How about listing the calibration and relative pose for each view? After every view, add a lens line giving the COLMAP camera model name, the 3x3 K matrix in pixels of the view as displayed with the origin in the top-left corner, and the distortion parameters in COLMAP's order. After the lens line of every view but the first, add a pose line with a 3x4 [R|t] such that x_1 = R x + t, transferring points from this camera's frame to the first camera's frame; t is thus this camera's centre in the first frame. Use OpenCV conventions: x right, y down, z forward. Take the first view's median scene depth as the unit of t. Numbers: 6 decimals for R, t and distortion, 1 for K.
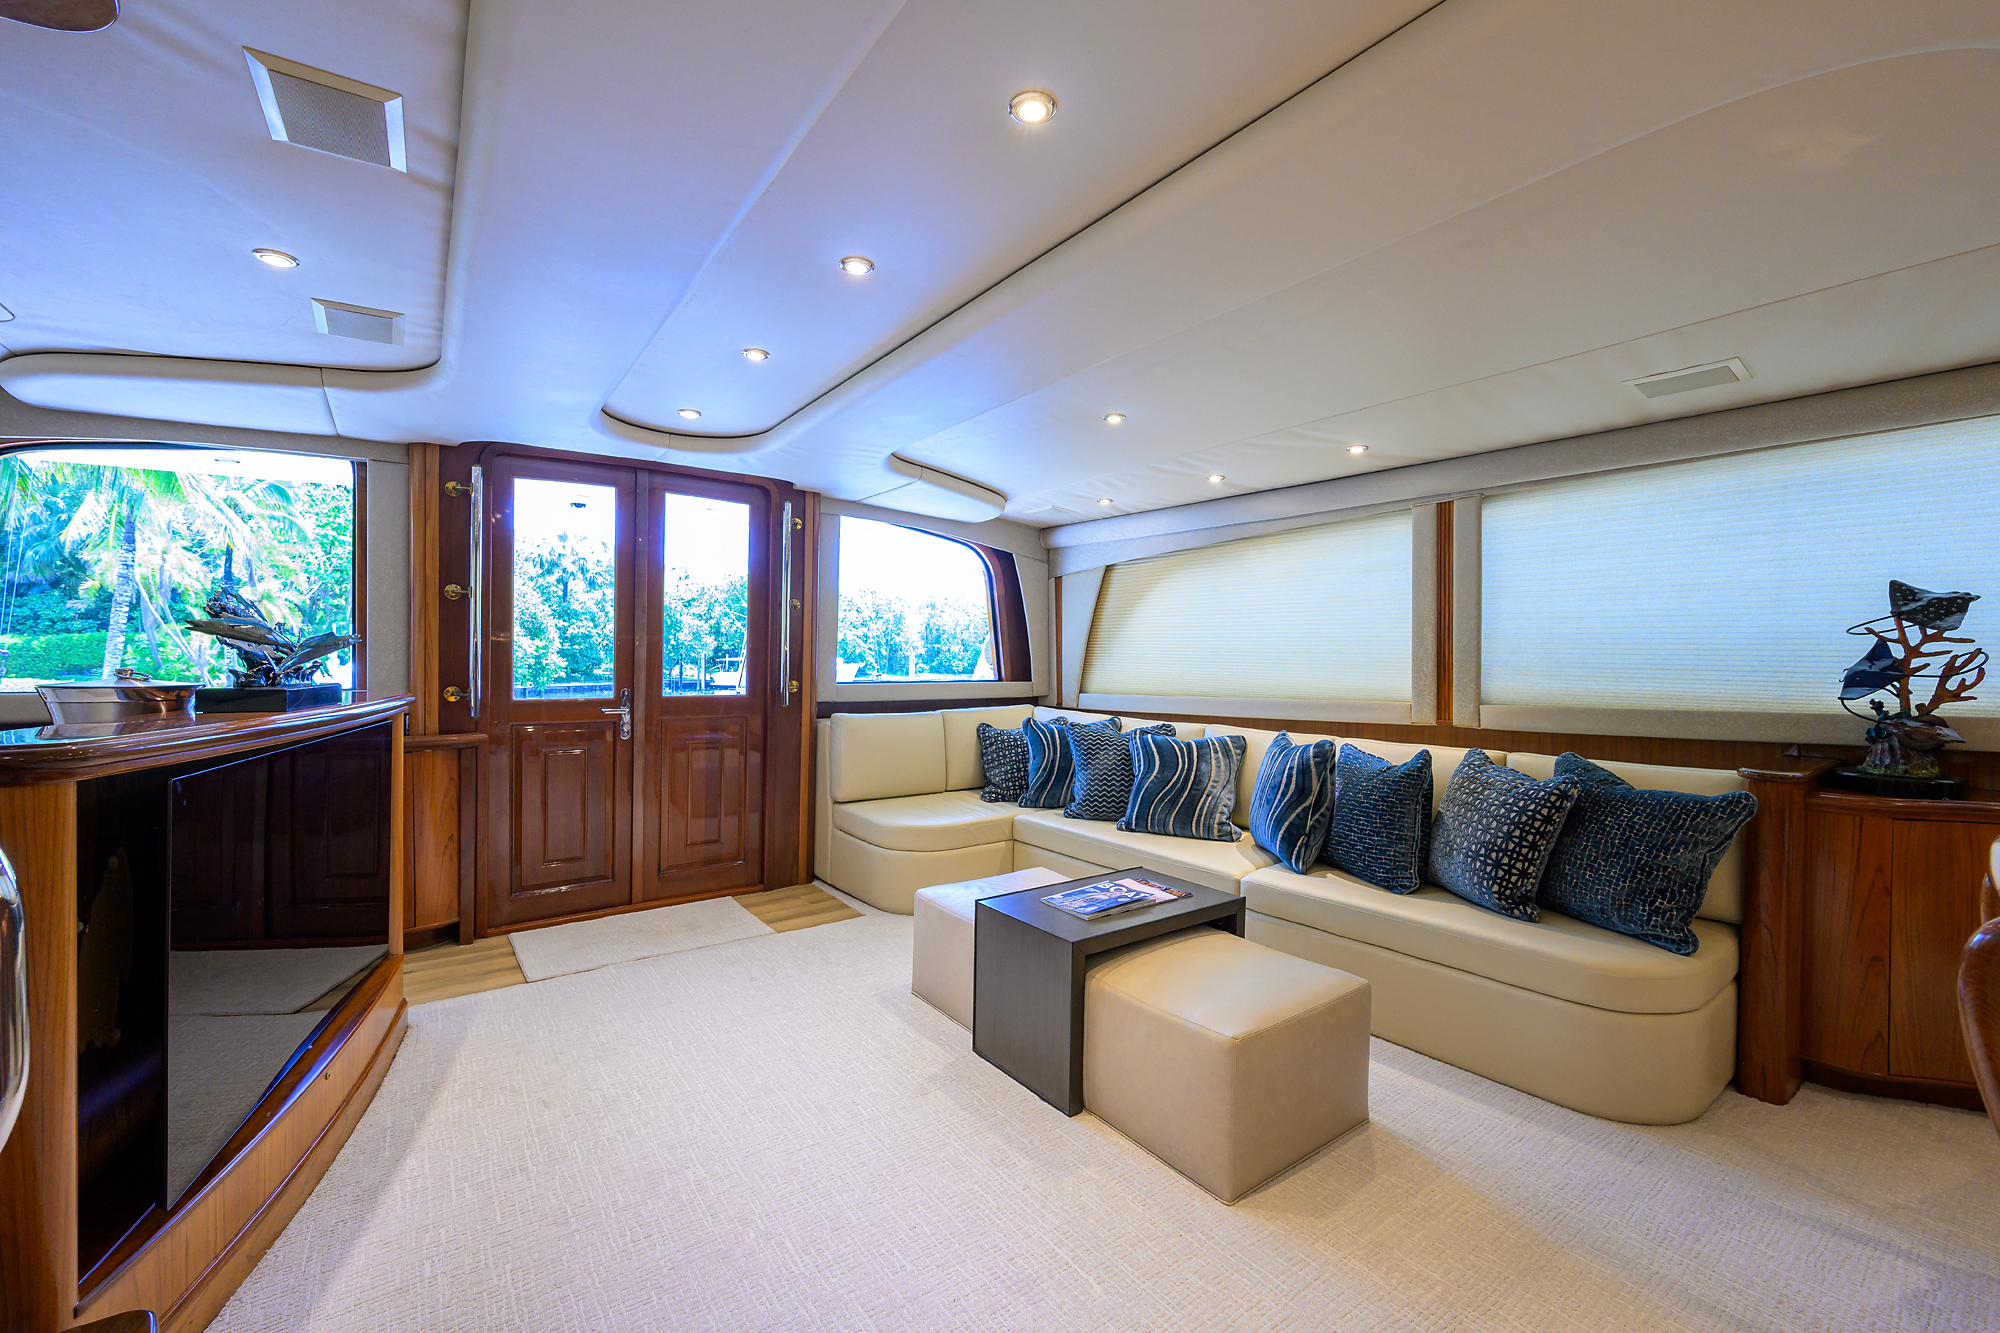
lens RADIAL K [[812.3, 0, 1001.1], [0, 812.3, 663.8], [0, 0, 1]] dist [0.002086, -0.000120]
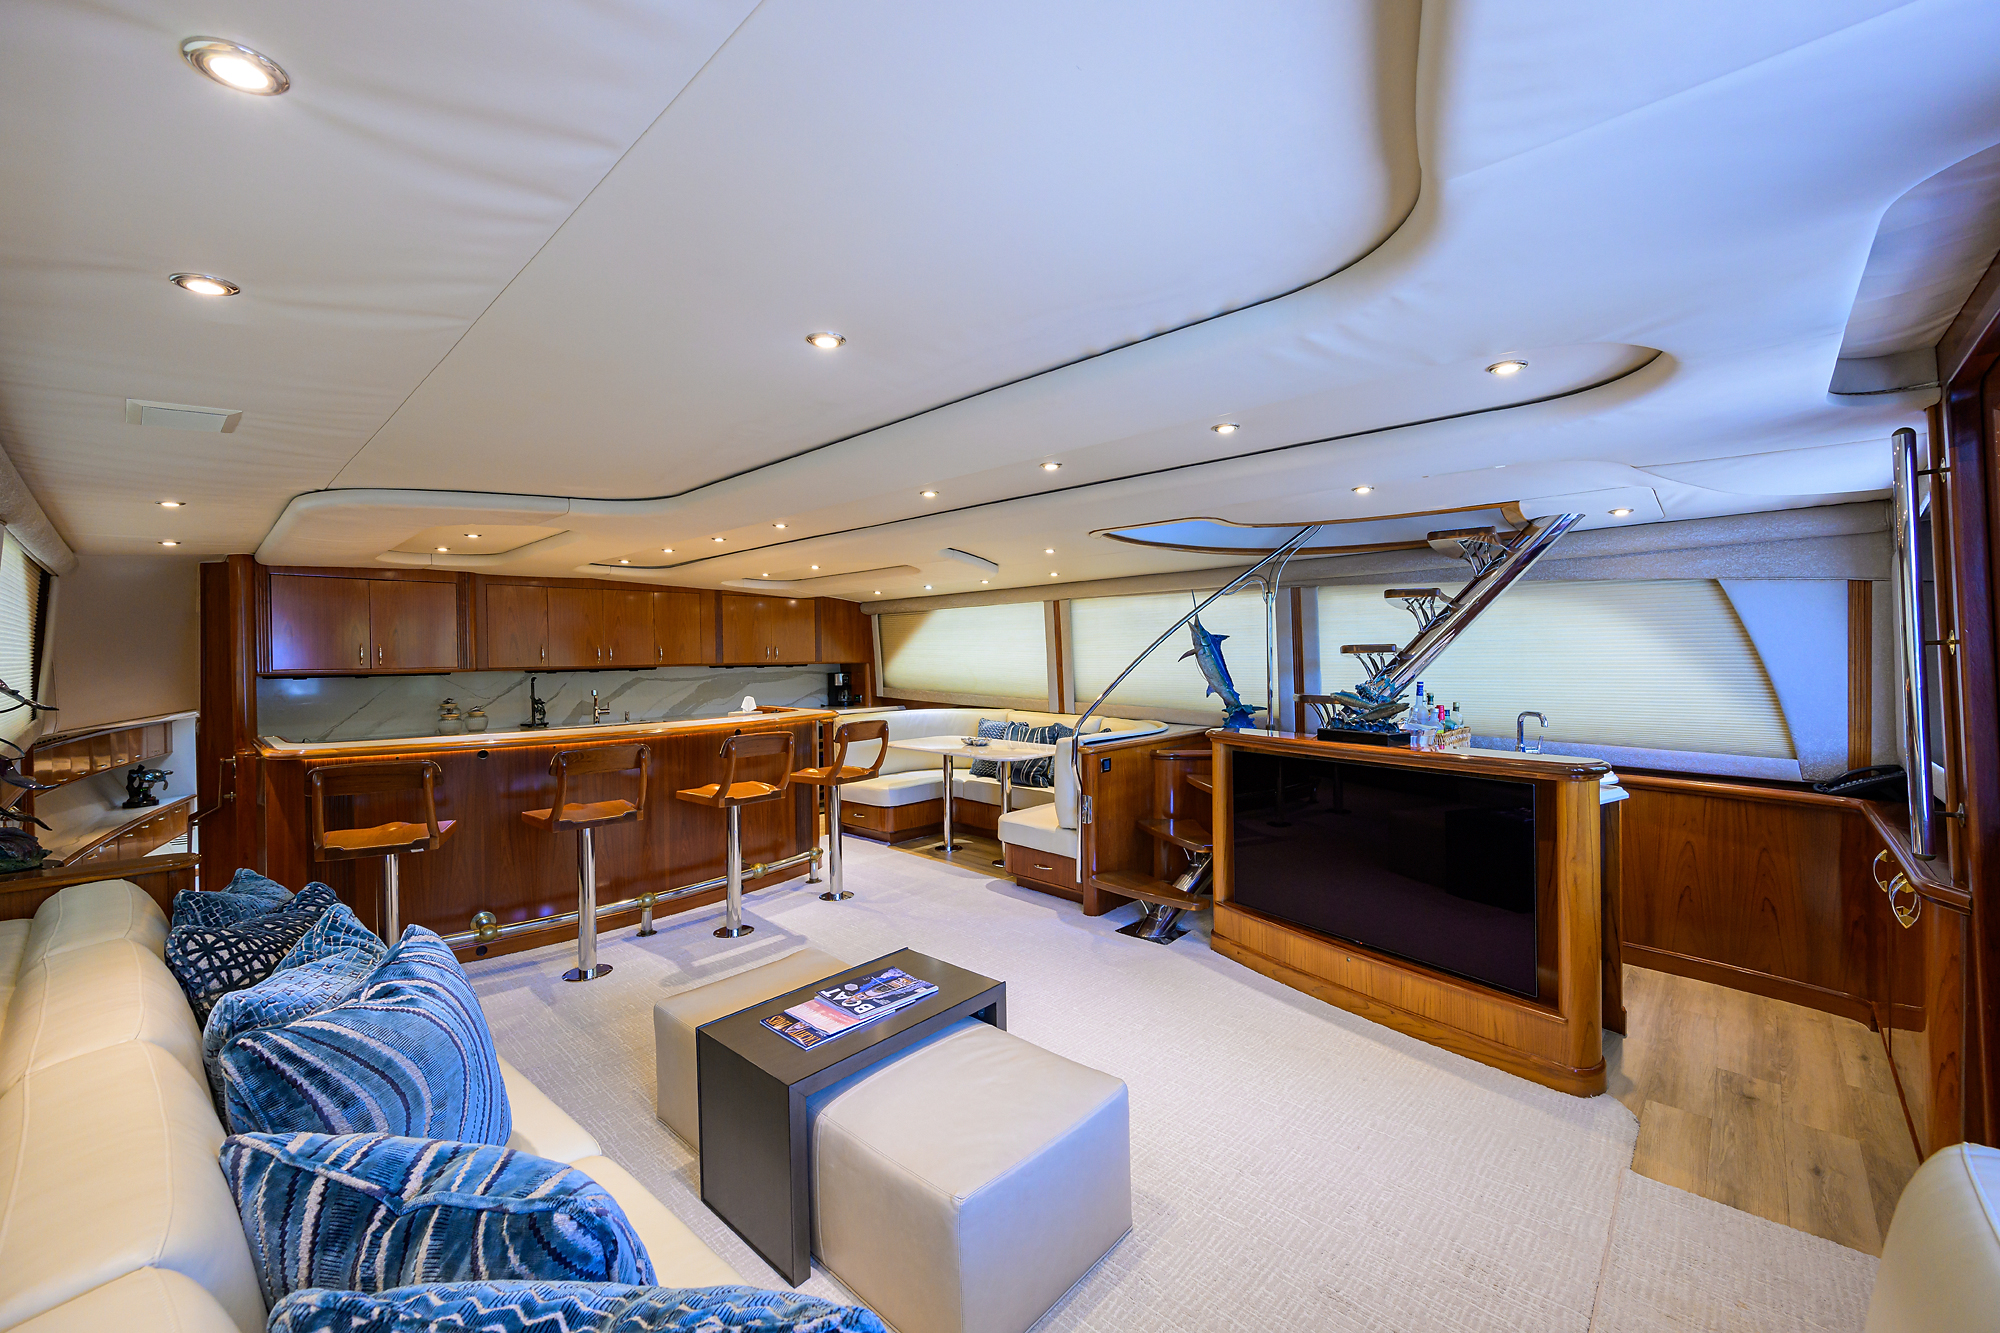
lens RADIAL K [[785.3, 0, 998.3], [0, 785.3, 660.8], [0, 0, 1]] dist [0.002282, -0.000219]
pose [[-0.983619, -0.002229, -0.180245, 0.106408], [-0.003847, 0.999955, 0.008627, -0.074032], [0.180217, 0.009179, -0.983584, 1.387361]]
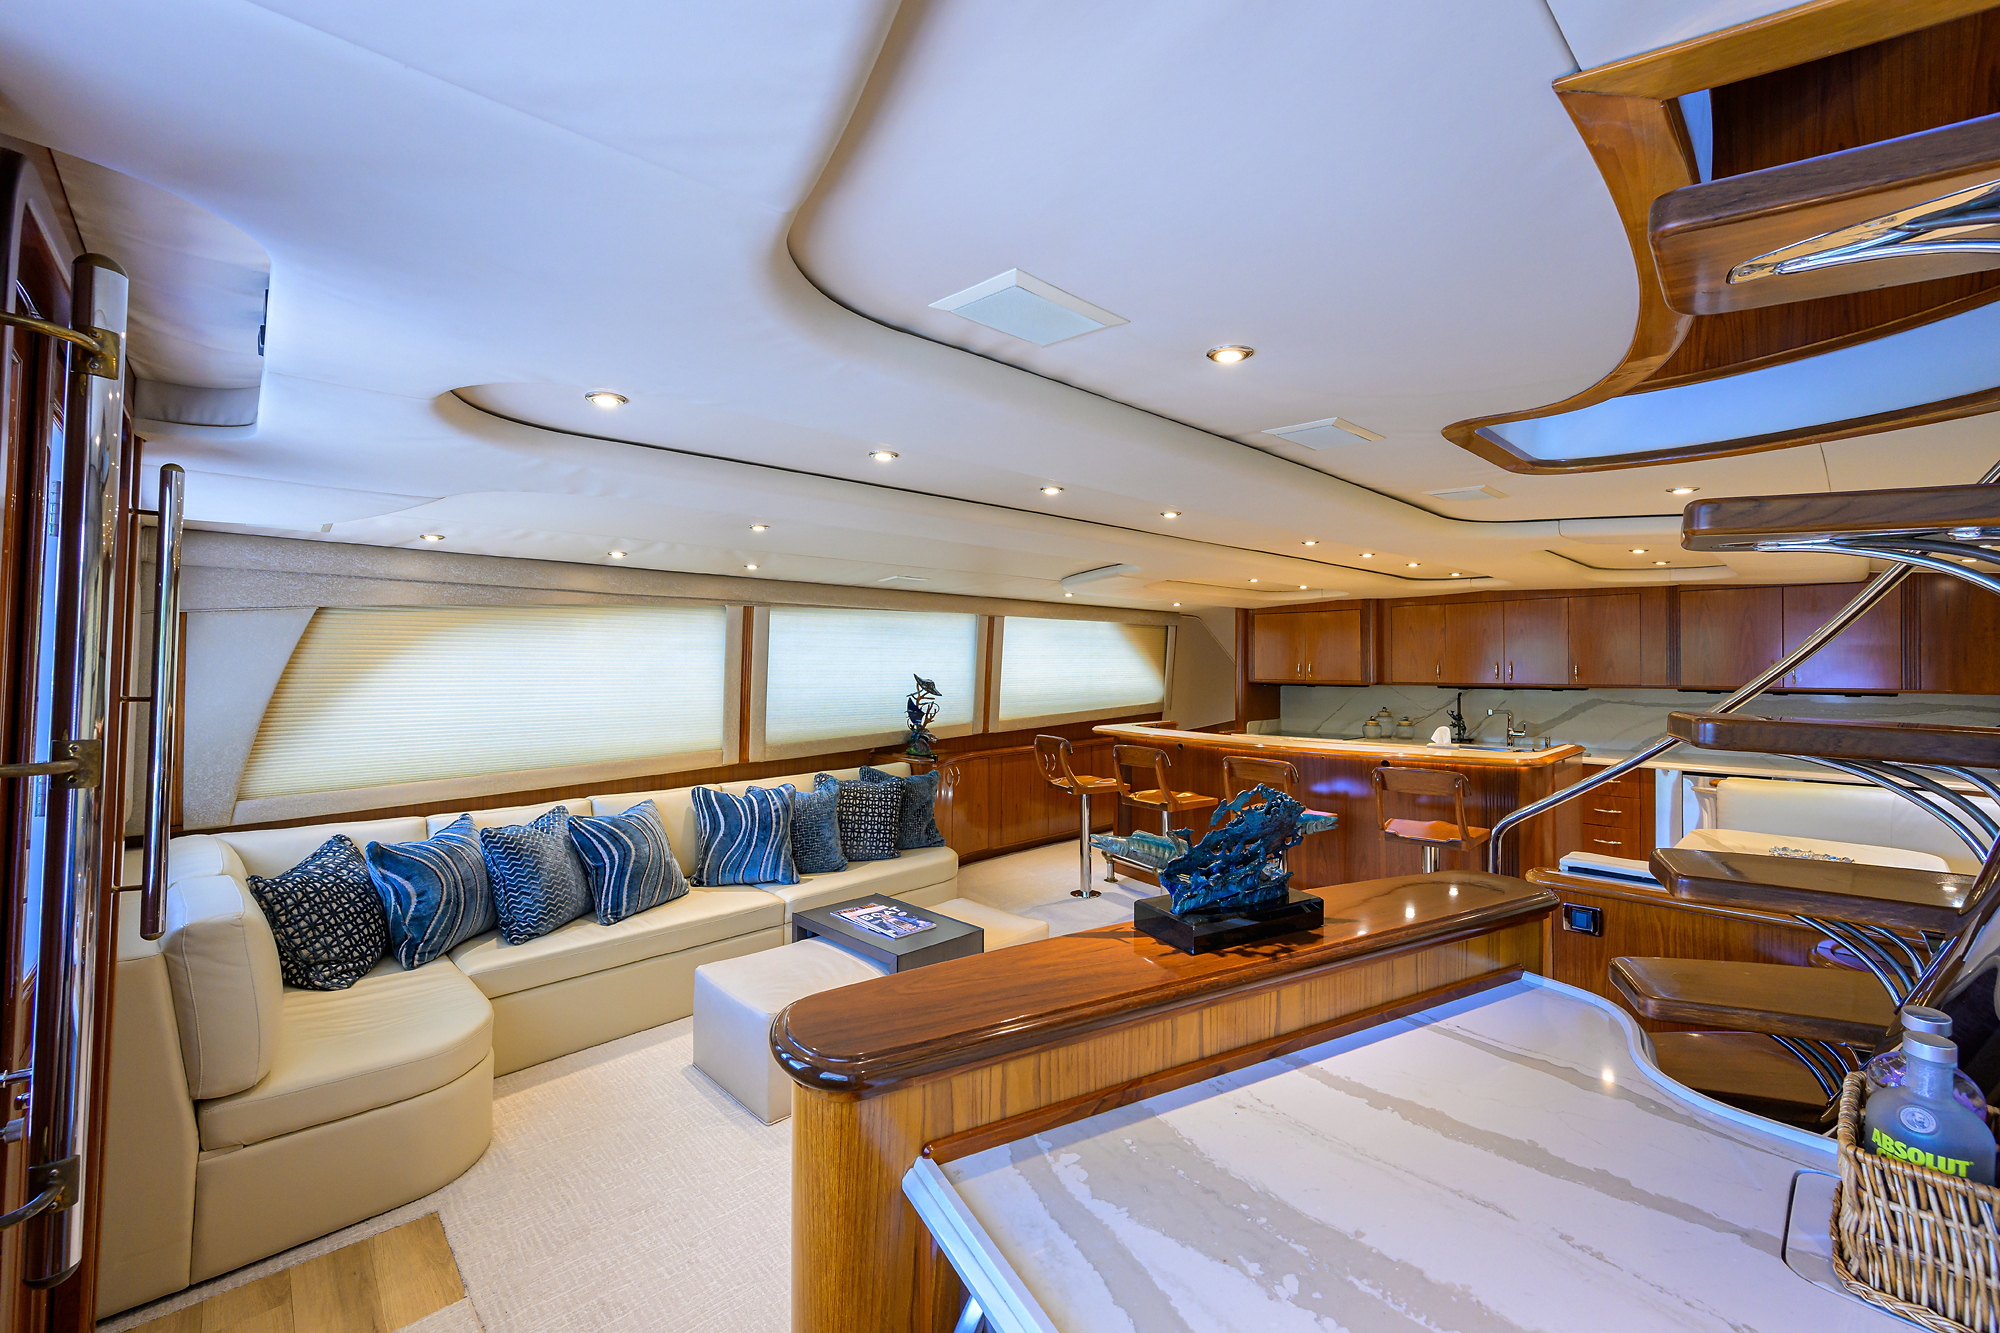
lens RADIAL K [[812.3, 0, 999.6], [0, 812.3, 658.4], [0, 0, 1]] dist [0.001722, -0.000090]
pose [[-0.129578, -0.009638, 0.991522, -0.897434], [0.002751, 0.999945, 0.010079, -0.117190], [-0.991565, 0.004034, -0.129544, 0.725351]]
